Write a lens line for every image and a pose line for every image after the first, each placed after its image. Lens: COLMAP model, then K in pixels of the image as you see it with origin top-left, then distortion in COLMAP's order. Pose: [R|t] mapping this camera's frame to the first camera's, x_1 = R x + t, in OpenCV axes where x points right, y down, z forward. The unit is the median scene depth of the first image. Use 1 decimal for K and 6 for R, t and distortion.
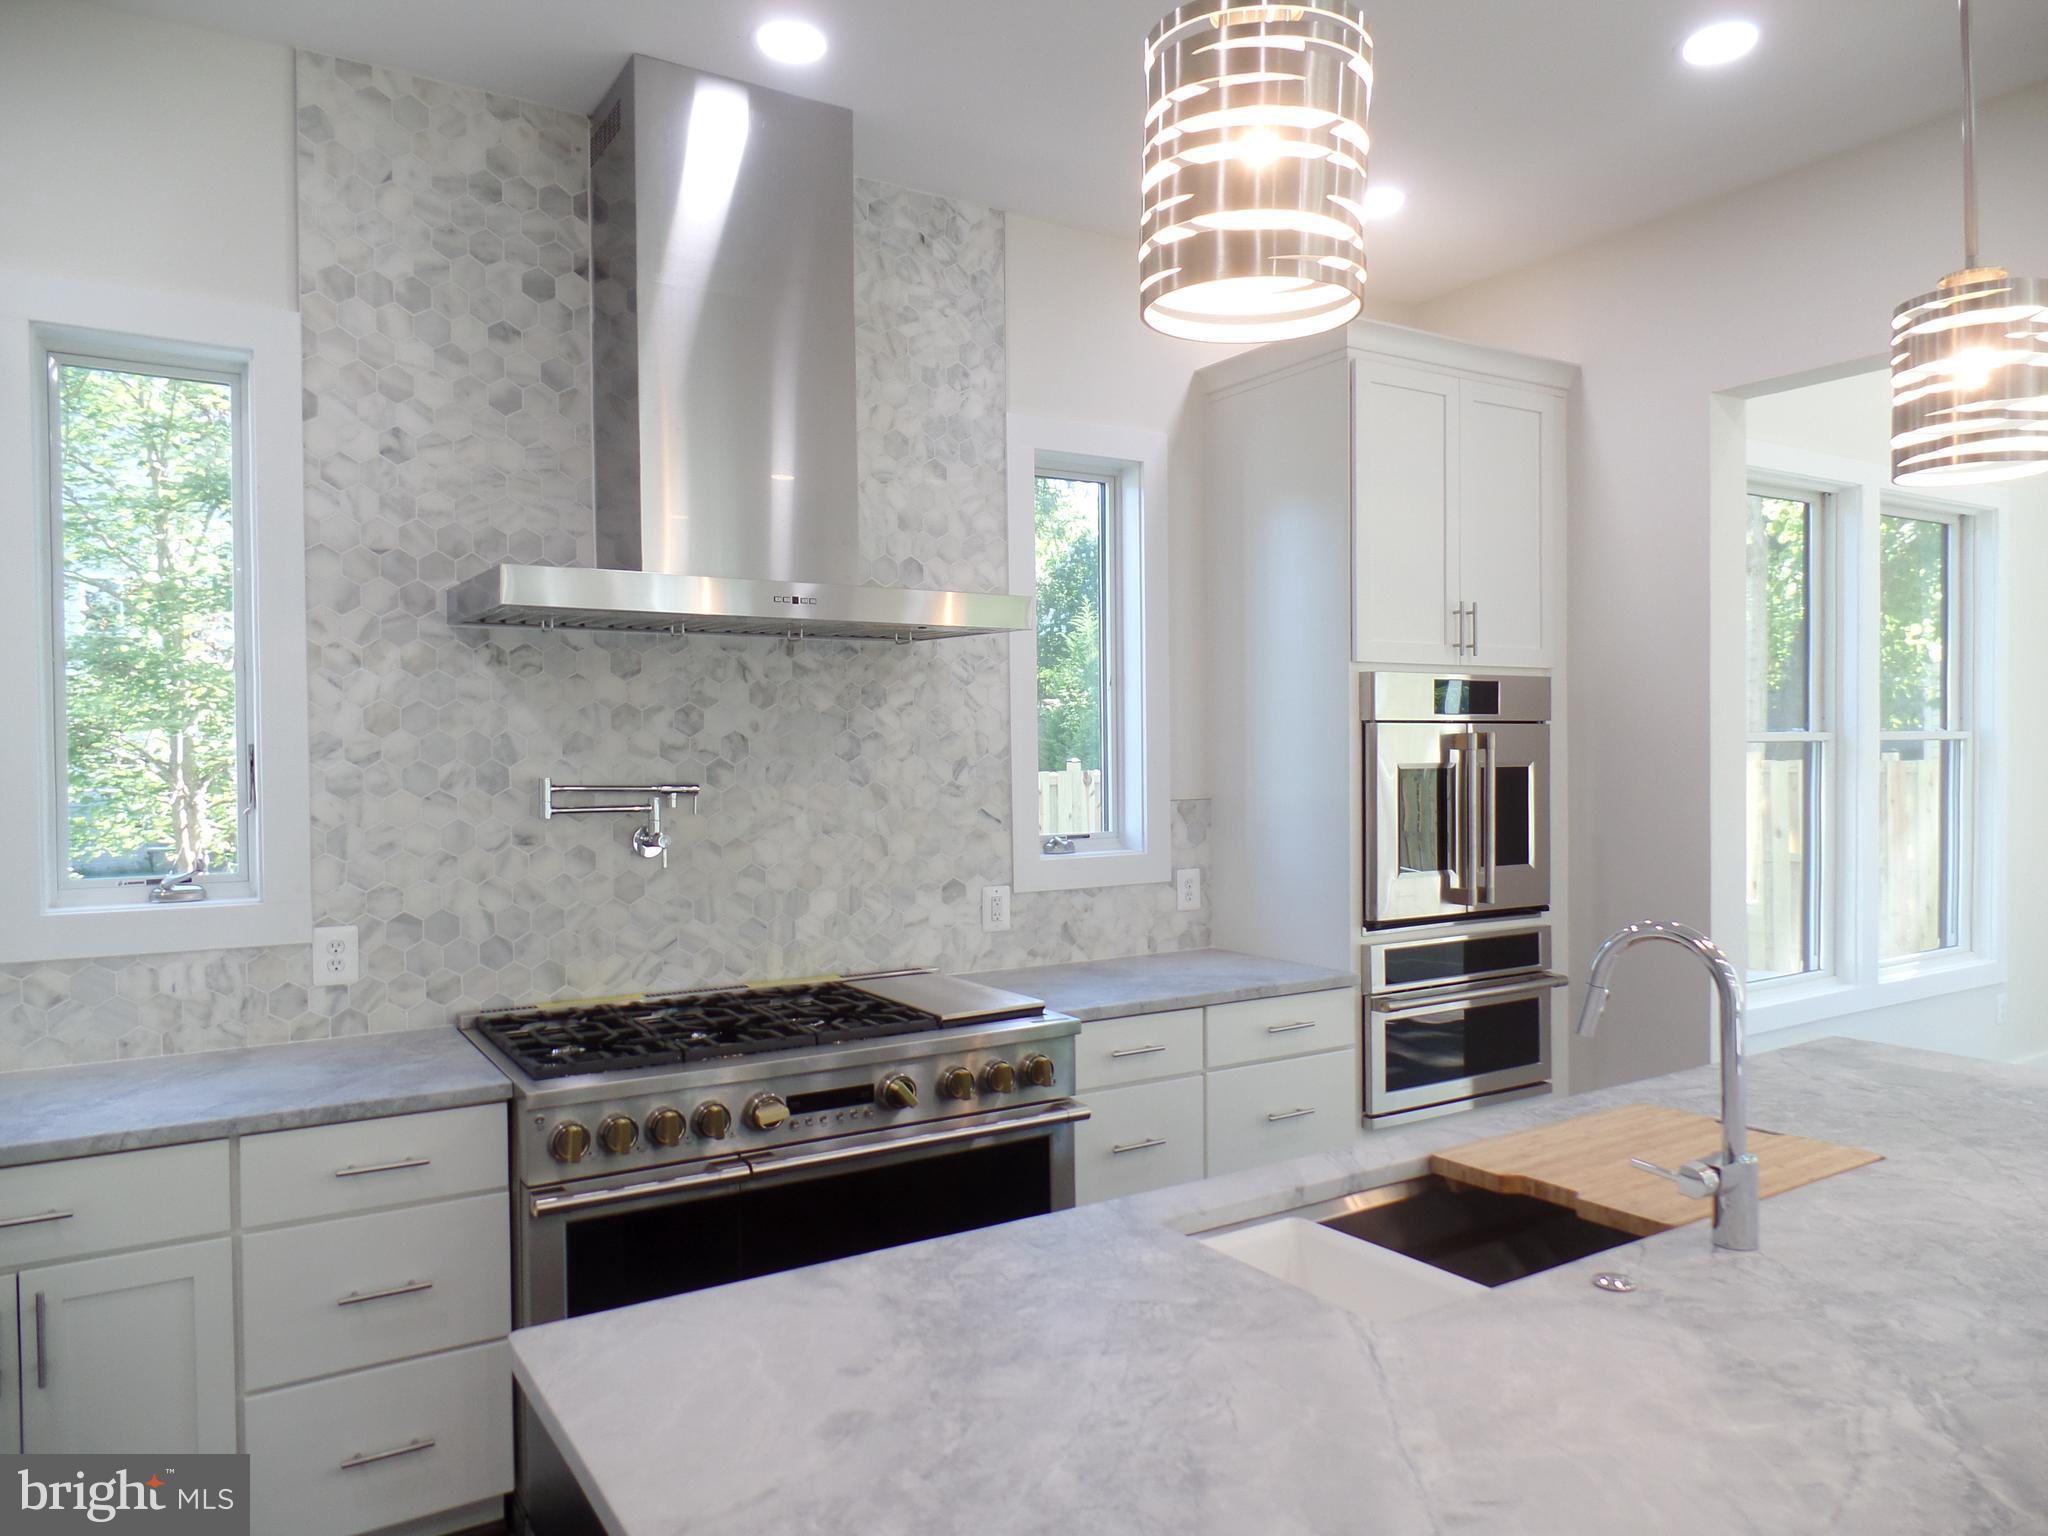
lens RADIAL K [[1406.0, 0, 1026.1], [0, 1406.0, 777.6], [0, 0, 1]] dist [-0.005210, 0.006378]
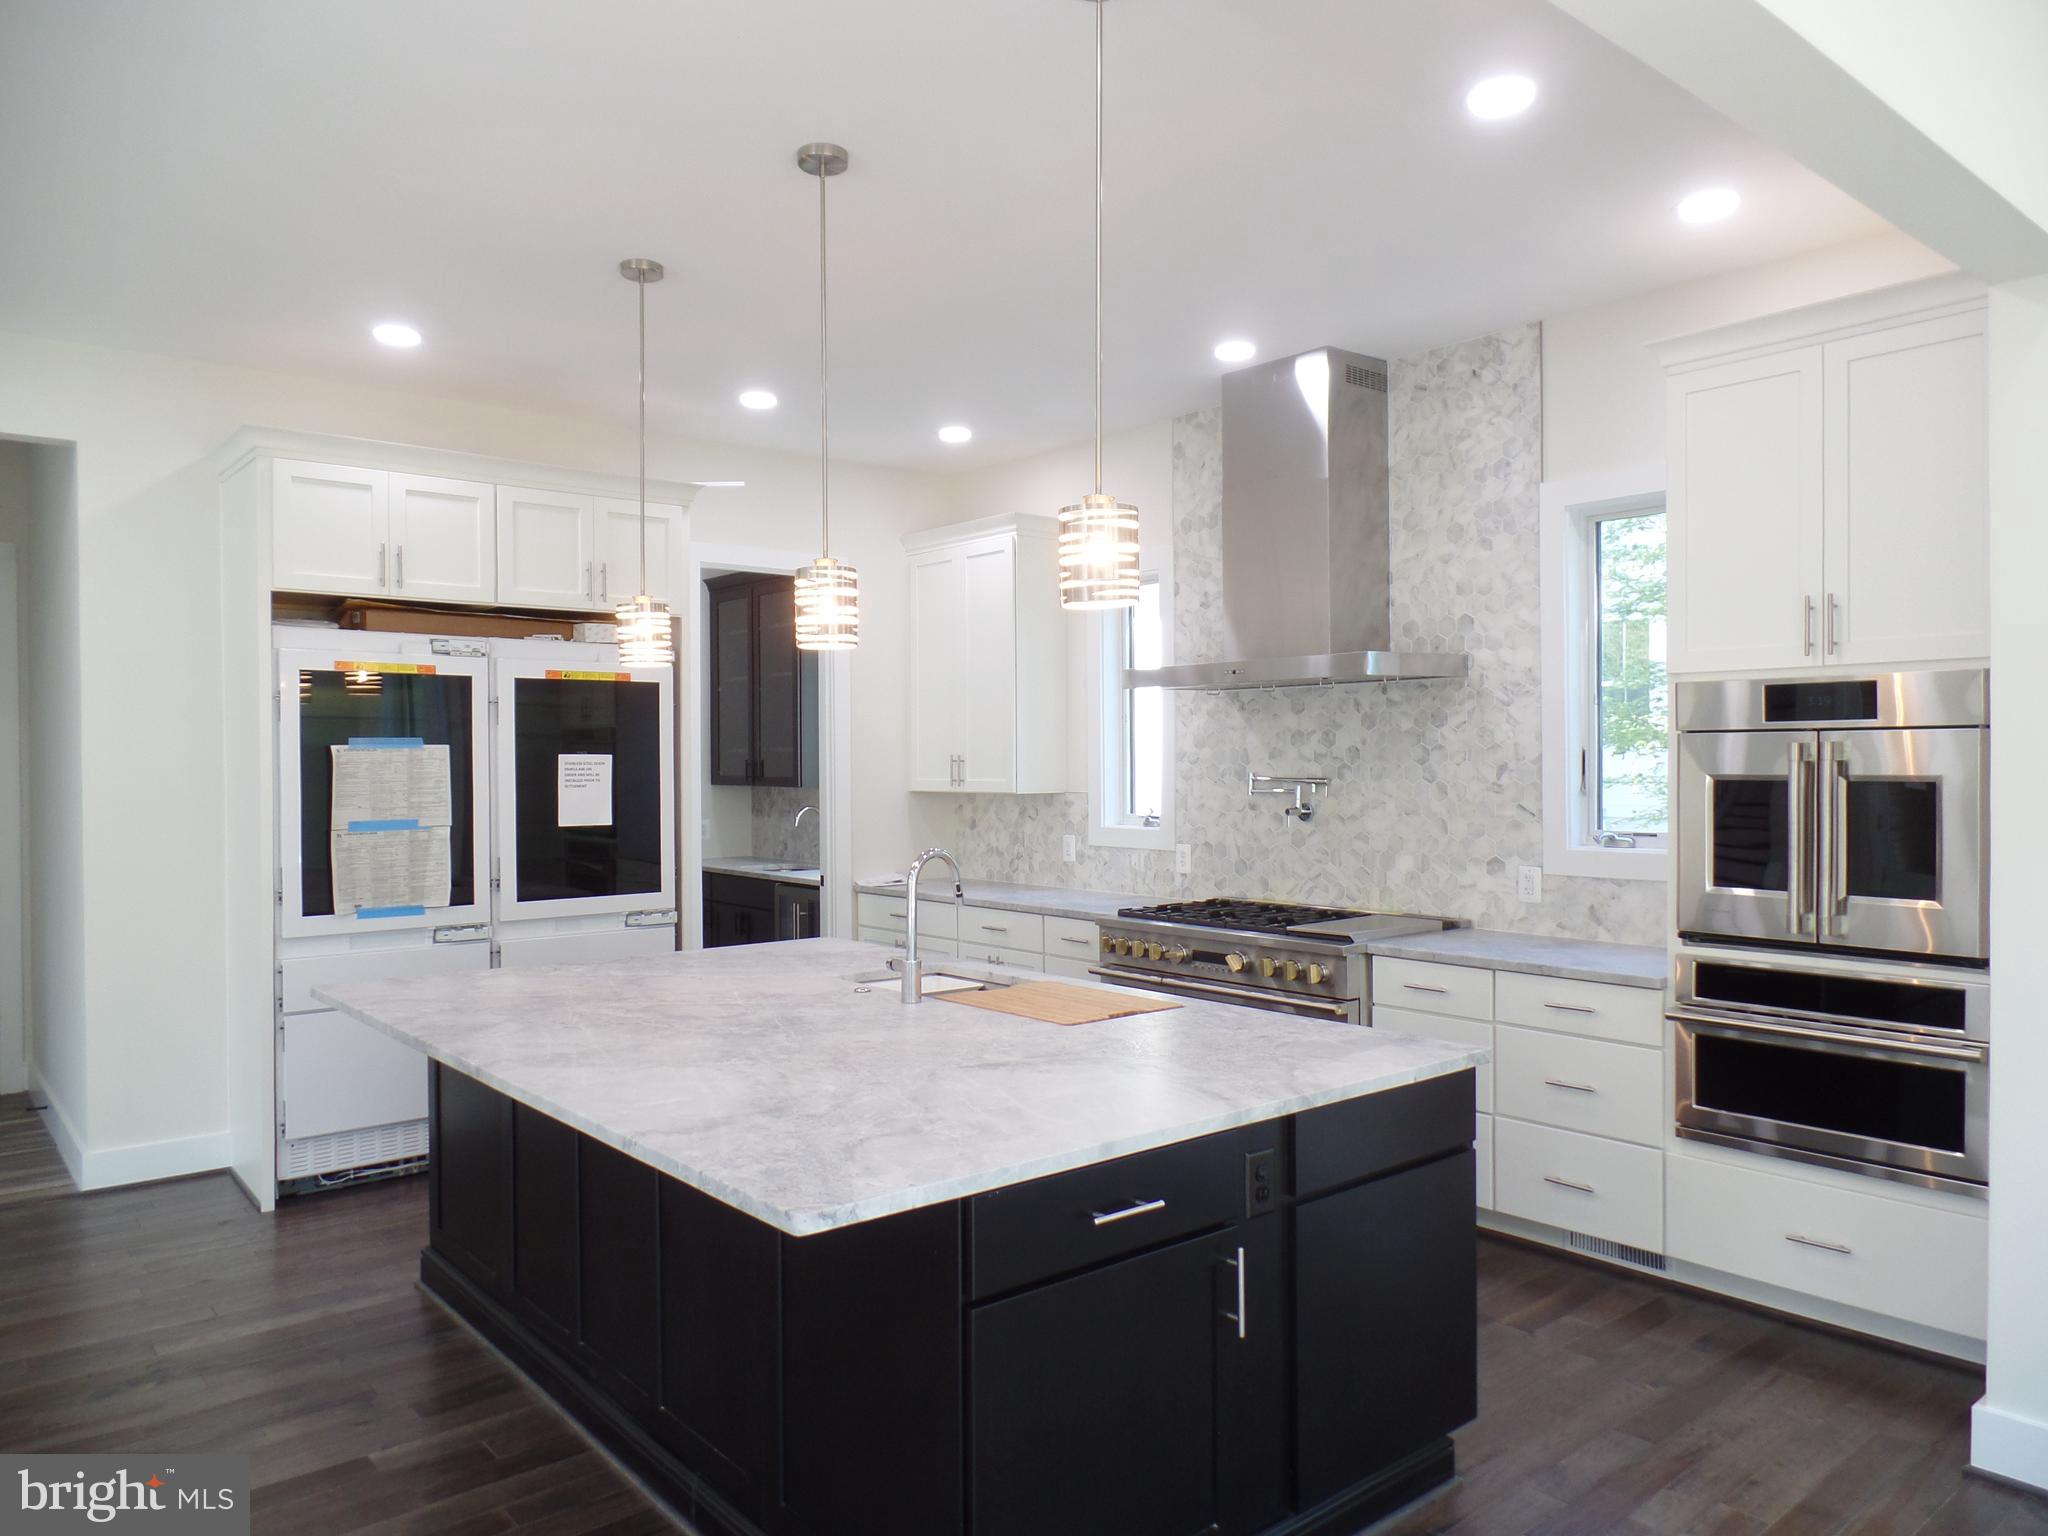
lens RADIAL K [[1406.0, 0, 1026.1], [0, 1406.0, 777.6], [0, 0, 1]] dist [-0.005210, 0.006378]
pose [[0.137398, 0.019907, -0.990316, 1.264609], [-0.013181, 0.999746, 0.018268, -0.020393], [0.990428, 0.010543, 0.137625, 0.423636]]
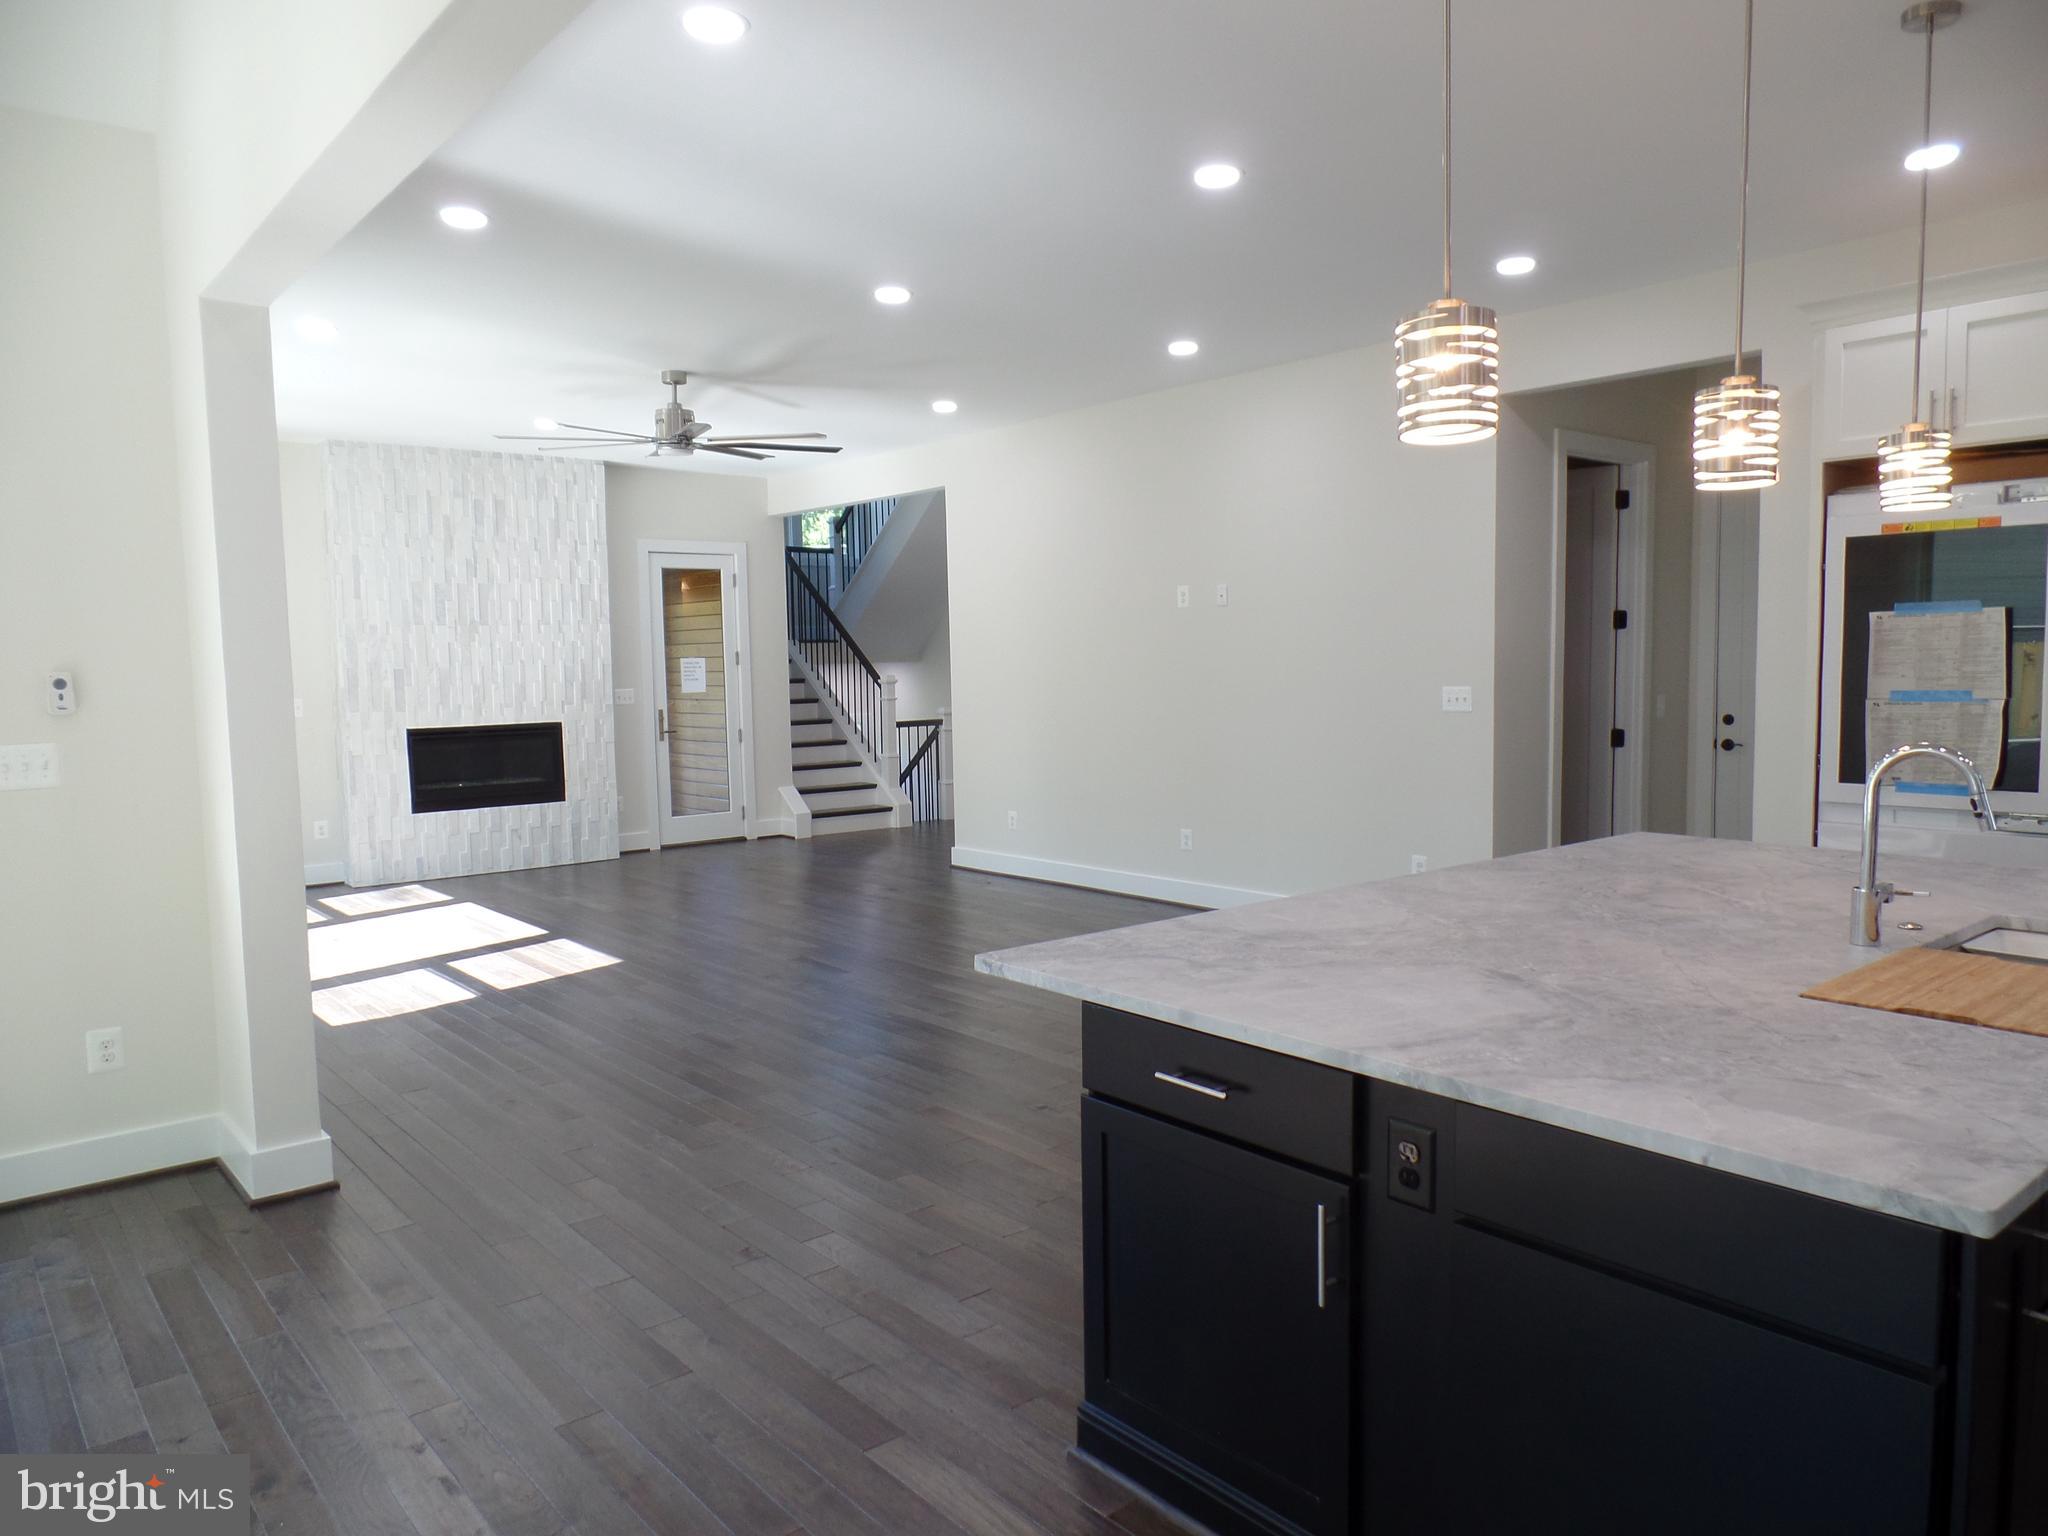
lens RADIAL K [[1367.7, 0, 1024.0], [0, 1367.7, 768.0], [0, 0, 1]] dist [0.018822, 0.000226]
pose [[-0.990314, 0.041827, -0.132397, 0.800523], [0.029169, 0.994940, 0.096140, -0.020547], [0.135748, 0.091347, -0.986523, 1.153214]]
